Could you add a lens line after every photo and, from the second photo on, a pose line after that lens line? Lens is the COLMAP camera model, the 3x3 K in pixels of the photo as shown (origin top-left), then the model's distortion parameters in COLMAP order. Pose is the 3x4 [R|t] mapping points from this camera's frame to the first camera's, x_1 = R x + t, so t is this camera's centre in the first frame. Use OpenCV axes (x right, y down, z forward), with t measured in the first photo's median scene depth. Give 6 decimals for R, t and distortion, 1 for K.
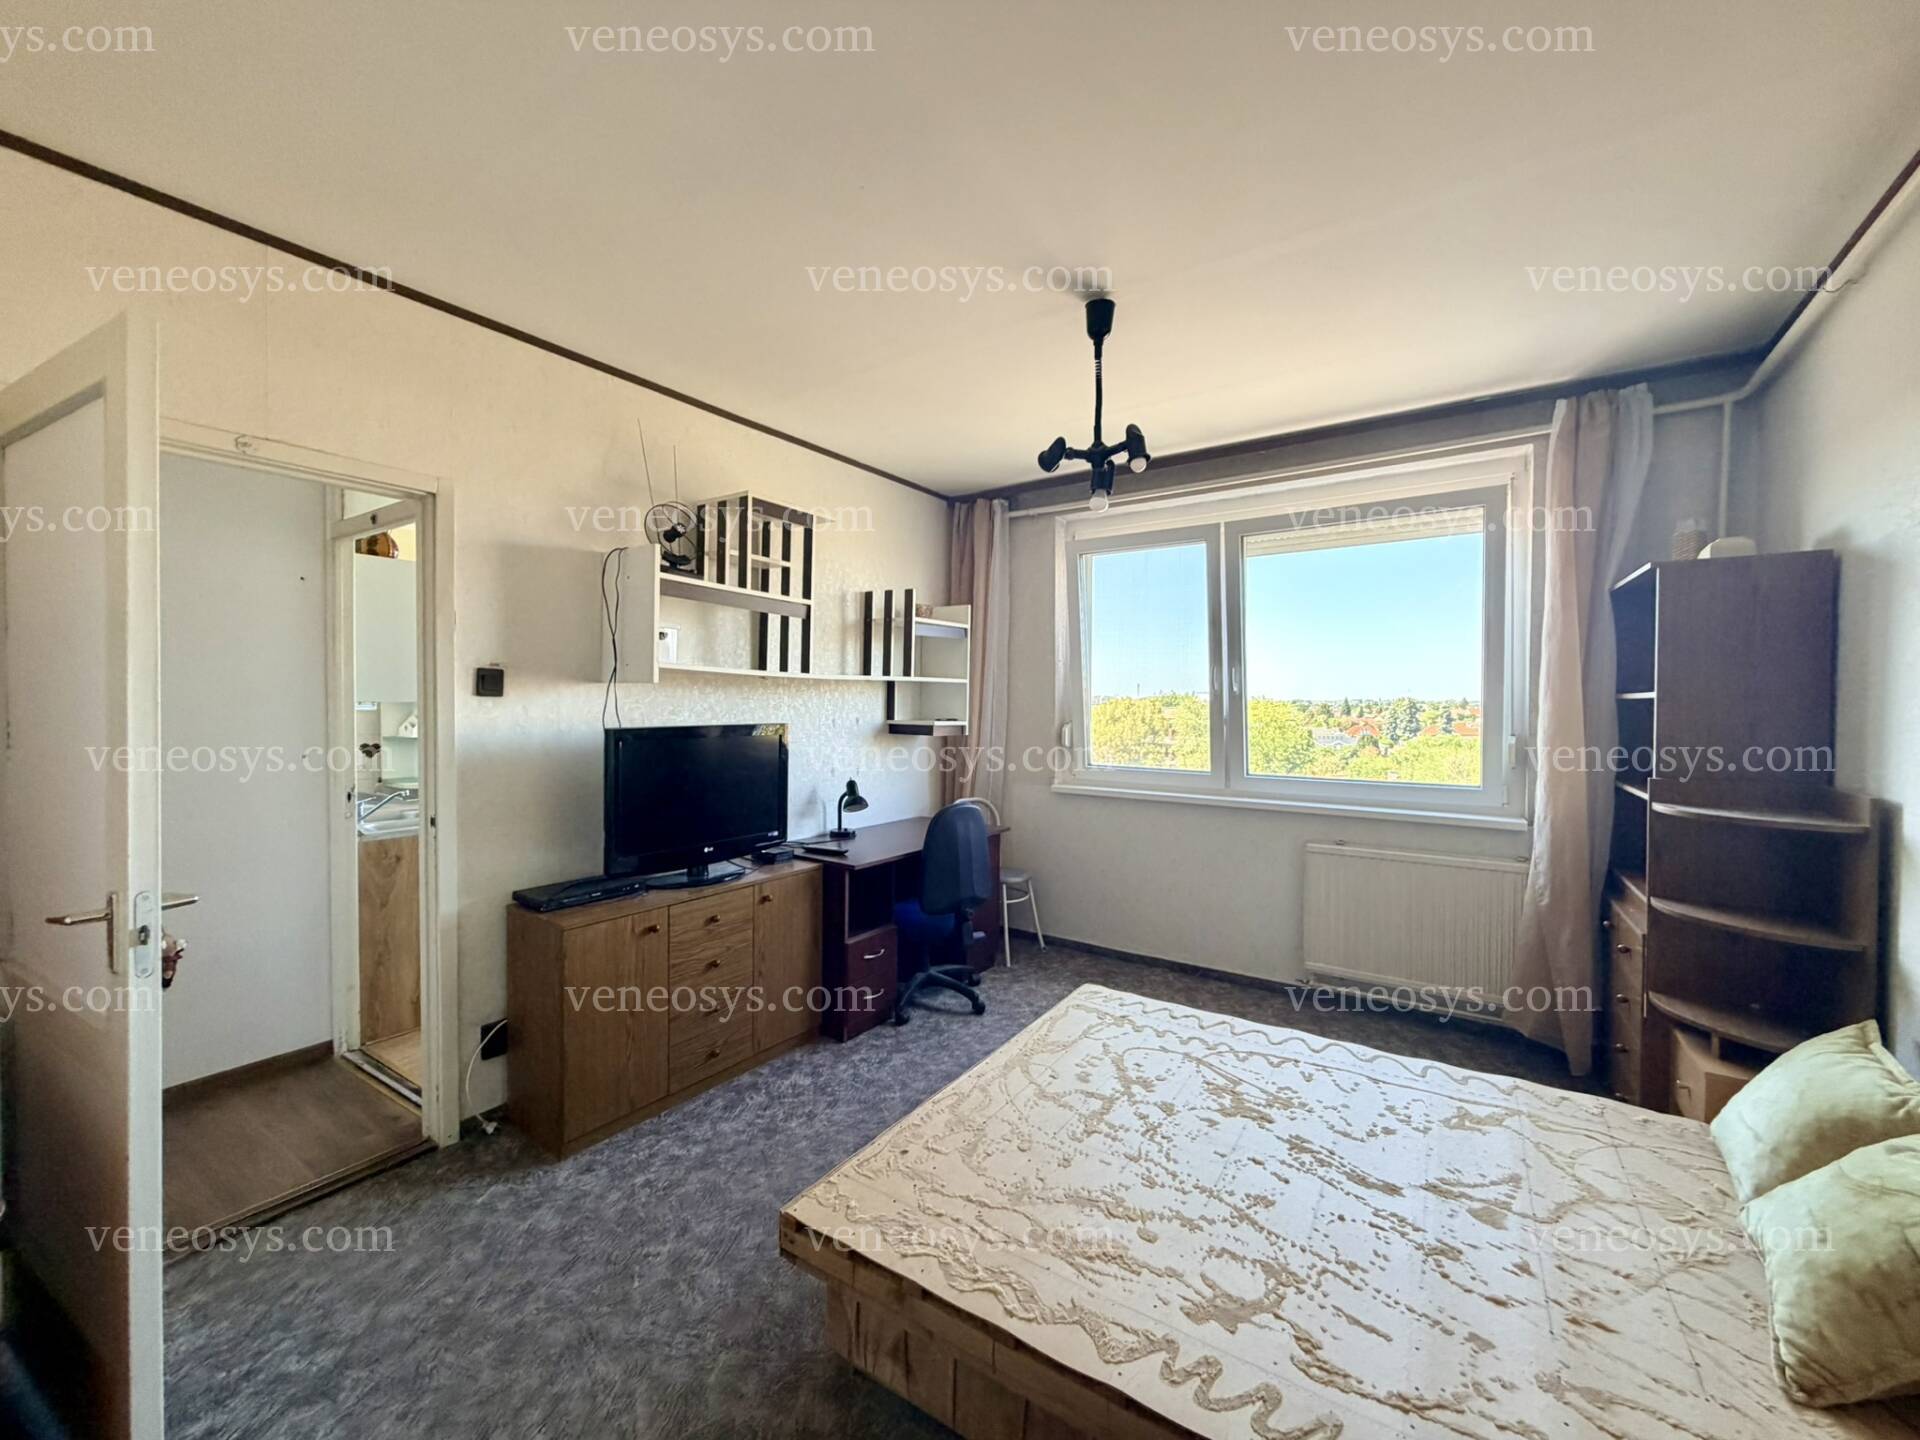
lens RADIAL K [[765.3, 0, 953.0], [0, 765.3, 716.4], [0, 0, 1]] dist [-0.000020, 0.000230]
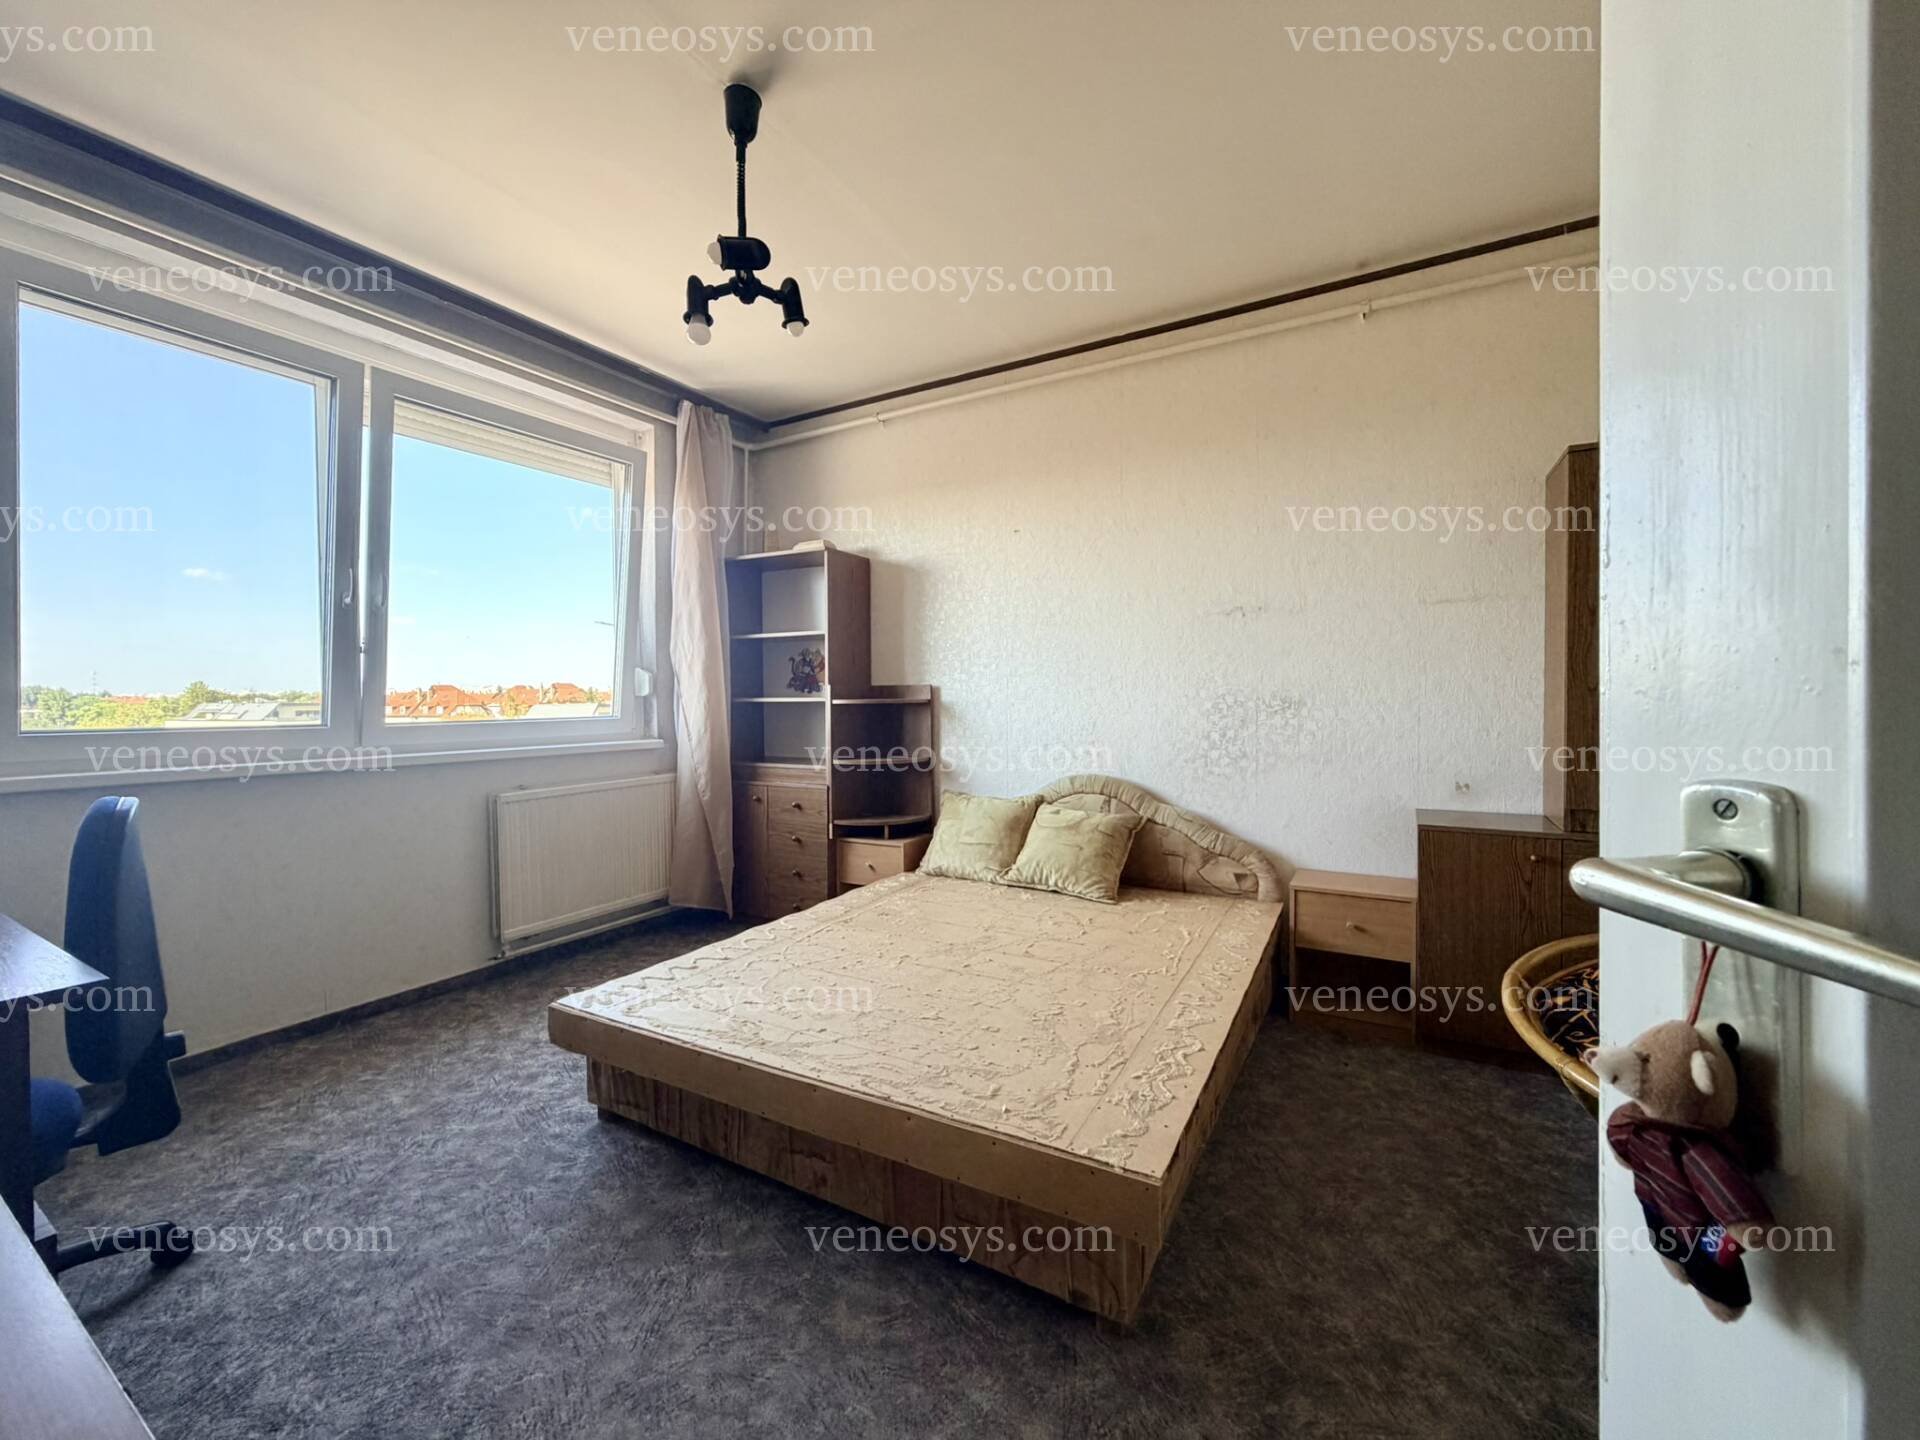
lens RADIAL K [[769.4, 0, 954.7], [0, 769.4, 705.7], [0, 0, 1]] dist [-0.000741, -0.000016]
pose [[-0.079781, -0.014263, 0.996710, -0.552380], [0.025399, 0.999544, 0.016337, 0.085906], [-0.996489, 0.026619, -0.079382, 0.715724]]
